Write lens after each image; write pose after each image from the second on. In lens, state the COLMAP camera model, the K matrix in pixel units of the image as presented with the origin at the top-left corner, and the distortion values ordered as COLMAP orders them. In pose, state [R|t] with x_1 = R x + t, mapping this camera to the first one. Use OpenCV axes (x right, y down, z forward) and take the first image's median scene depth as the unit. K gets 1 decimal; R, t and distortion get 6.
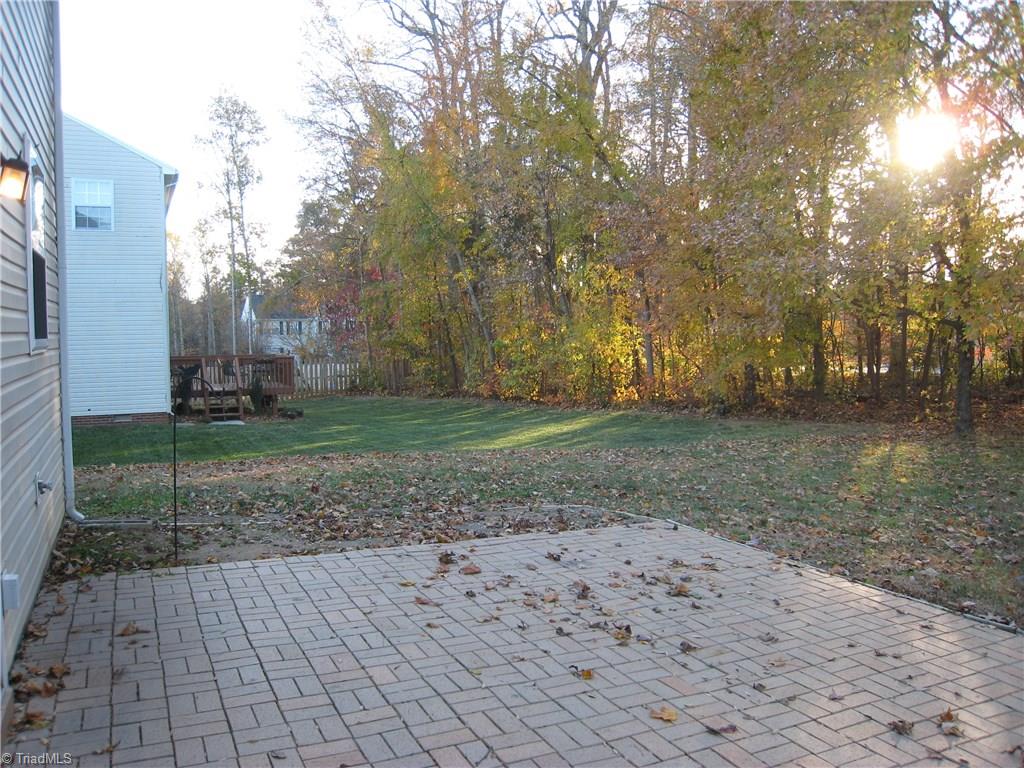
lens RADIAL K [[852.1, 0, 512.0], [0, 852.1, 384.0], [0, 0, 1]] dist [-0.167301, 0.107597]
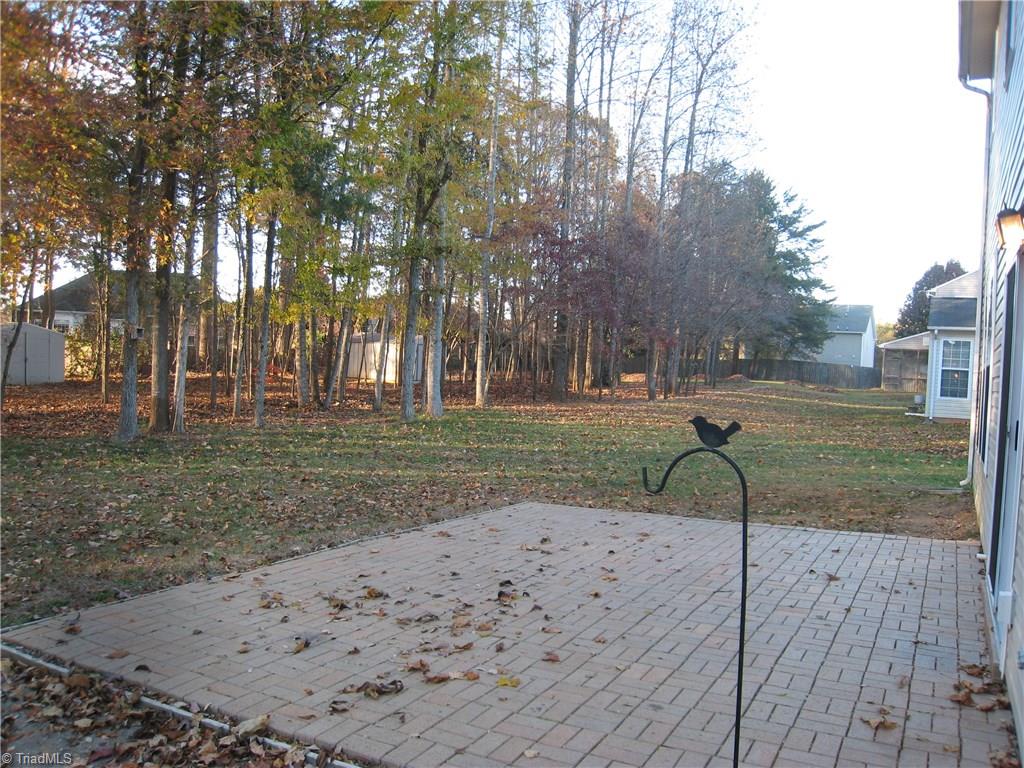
lens RADIAL K [[852.1, 0, 512.0], [0, 852.1, 384.0], [0, 0, 1]] dist [-0.167301, 0.107597]
pose [[-0.600916, -0.035574, 0.798520, -0.858722], [0.007921, 0.998695, 0.050452, -0.082223], [-0.799273, 0.036643, -0.599850, 1.727215]]
